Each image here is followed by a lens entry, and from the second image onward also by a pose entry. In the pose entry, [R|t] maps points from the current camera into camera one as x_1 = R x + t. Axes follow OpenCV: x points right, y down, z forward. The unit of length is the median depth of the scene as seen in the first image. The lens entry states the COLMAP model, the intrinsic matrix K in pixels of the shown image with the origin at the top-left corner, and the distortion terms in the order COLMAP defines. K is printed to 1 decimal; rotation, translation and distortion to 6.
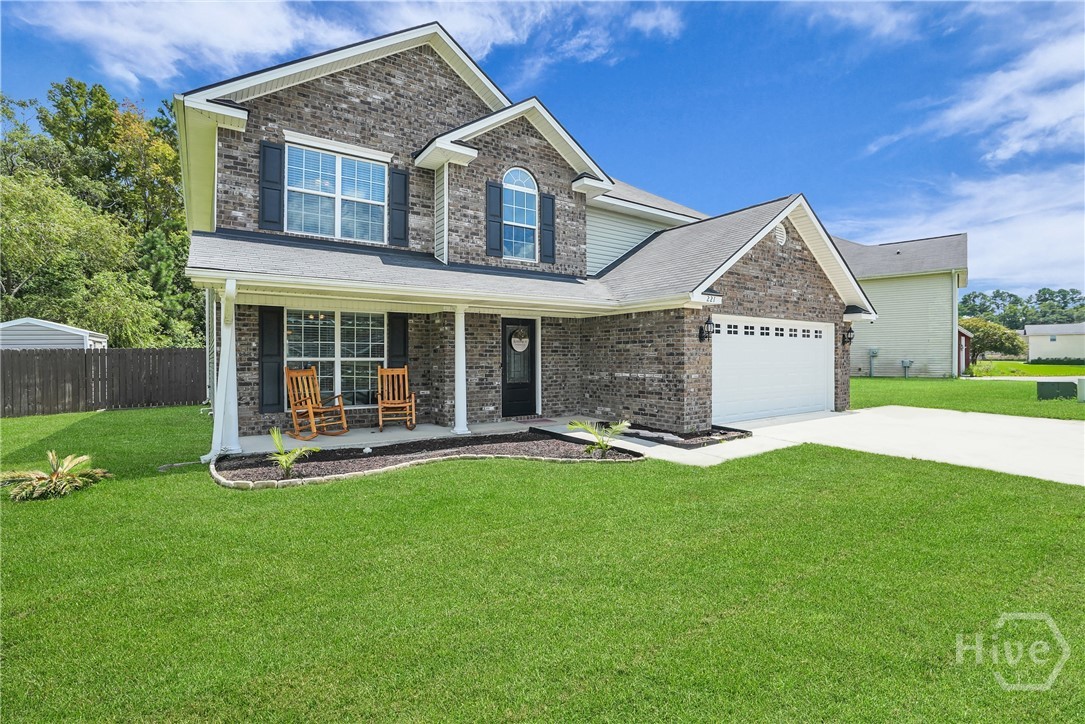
lens RADIAL K [[497.6, 0, 544.8], [0, 497.6, 359.7], [0, 0, 1]] dist [-0.036298, 0.000396]
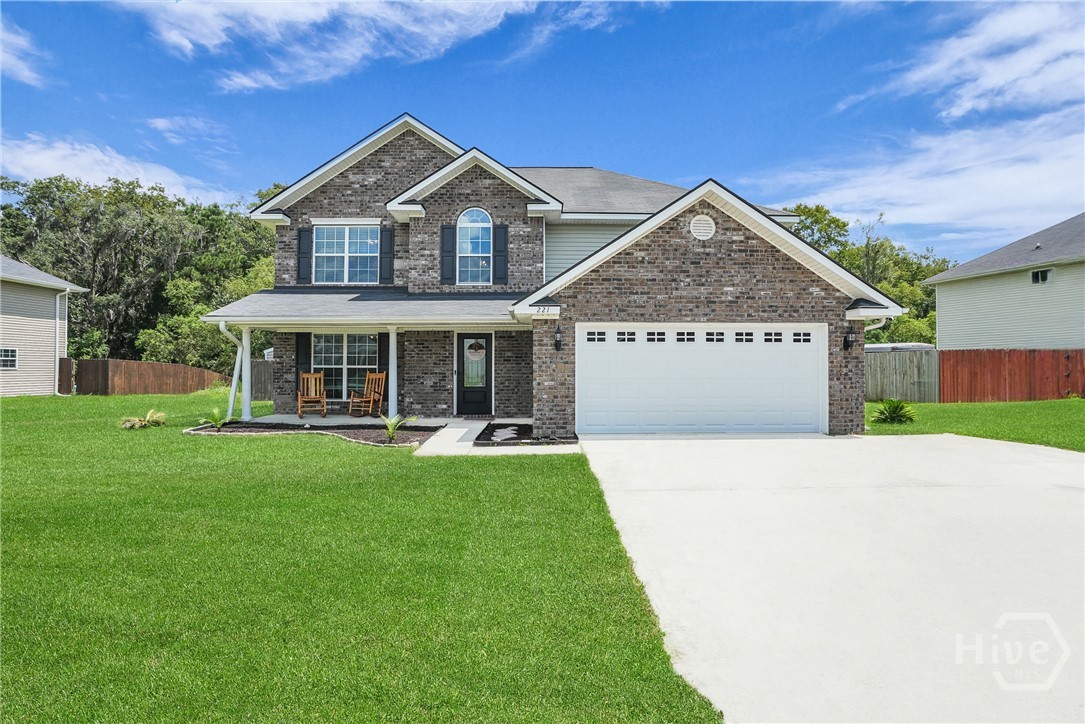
lens RADIAL K [[497.6, 0, 546.8], [0, 497.6, 361.9], [0, 0, 1]] dist [-0.036298, 0.000396]
pose [[0.827946, -0.003524, -0.560797, 0.801185], [-0.005328, 0.999886, -0.014150, 0.002396], [0.560783, 0.014703, 0.827832, 0.113826]]
